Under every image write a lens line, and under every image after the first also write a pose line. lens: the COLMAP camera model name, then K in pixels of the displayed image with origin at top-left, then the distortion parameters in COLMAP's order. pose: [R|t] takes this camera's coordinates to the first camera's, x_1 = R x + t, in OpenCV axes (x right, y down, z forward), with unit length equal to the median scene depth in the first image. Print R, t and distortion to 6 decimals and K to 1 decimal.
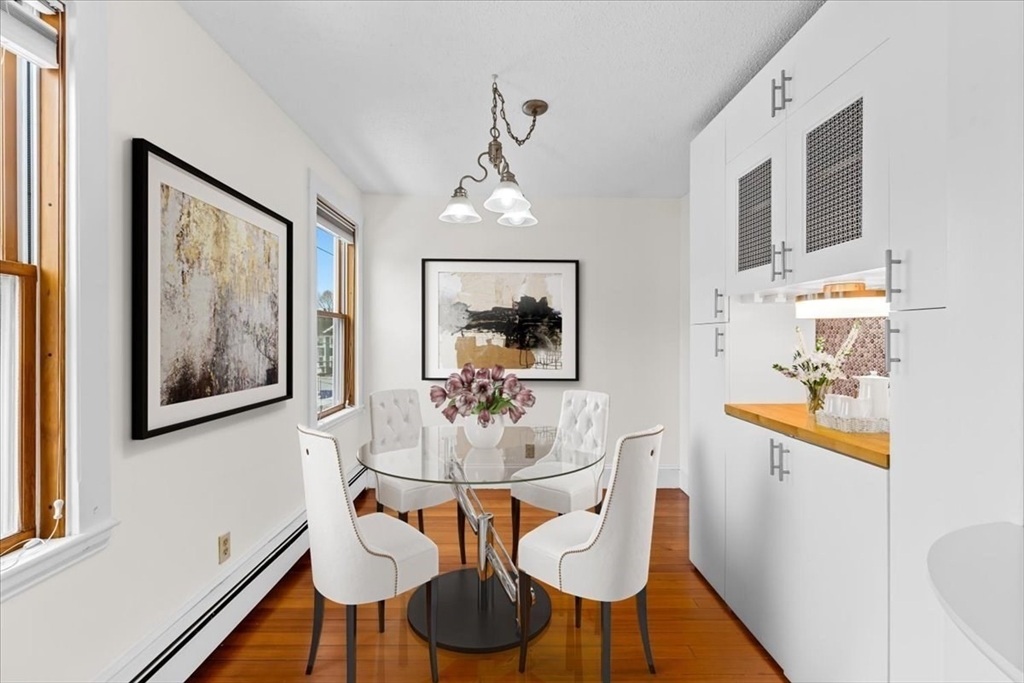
lens RADIAL K [[464.4, 0, 508.7], [0, 464.4, 343.7], [0, 0, 1]] dist [0.002090, -0.000501]
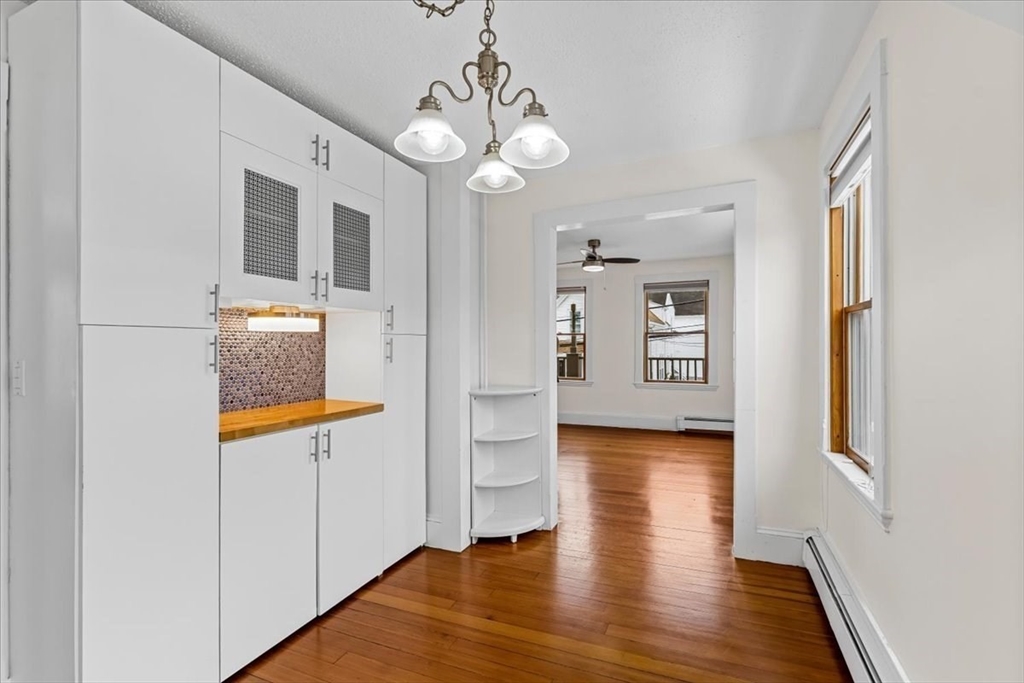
lens RADIAL K [[464.4, 0, 512.2], [0, 464.4, 344.8], [0, 0, 1]] dist [0.002090, -0.000501]
pose [[-0.911434, 0.000584, 0.411446, -0.387816], [0.007334, 0.999863, 0.014828, -0.033794], [-0.411381, 0.016532, -0.911314, 1.880723]]
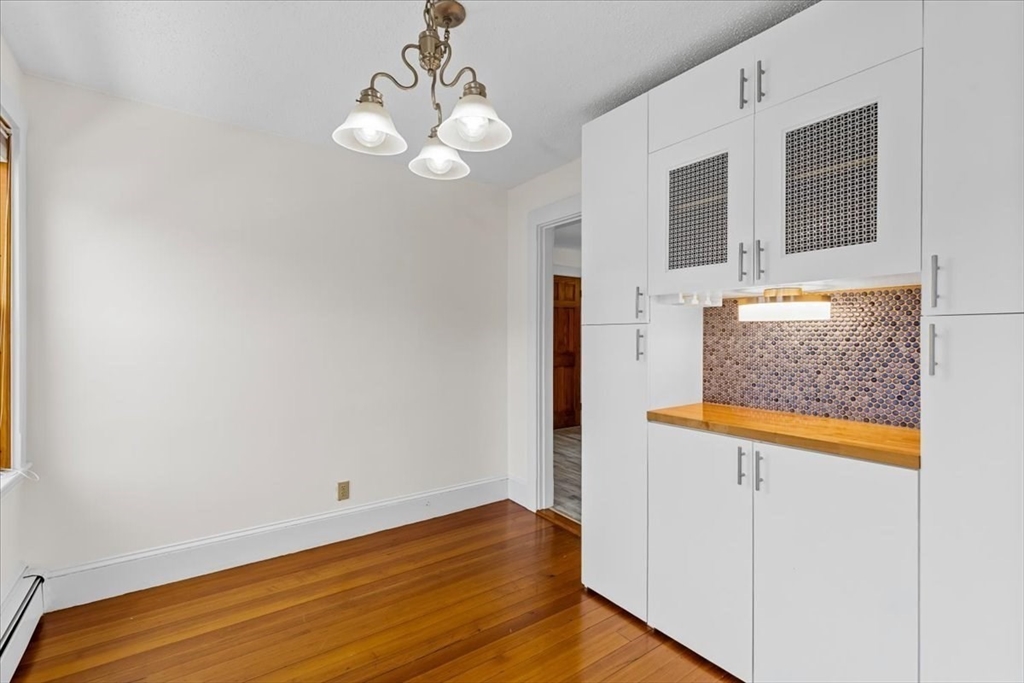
lens RADIAL K [[464.4, 0, 509.8], [0, 464.4, 341.2], [0, 0, 1]] dist [0.002090, -0.000501]
pose [[0.812899, -0.004917, 0.582383, -0.372537], [0.007155, 0.999973, -0.001544, -0.013246], [-0.582360, 0.005422, 0.812913, 0.501136]]
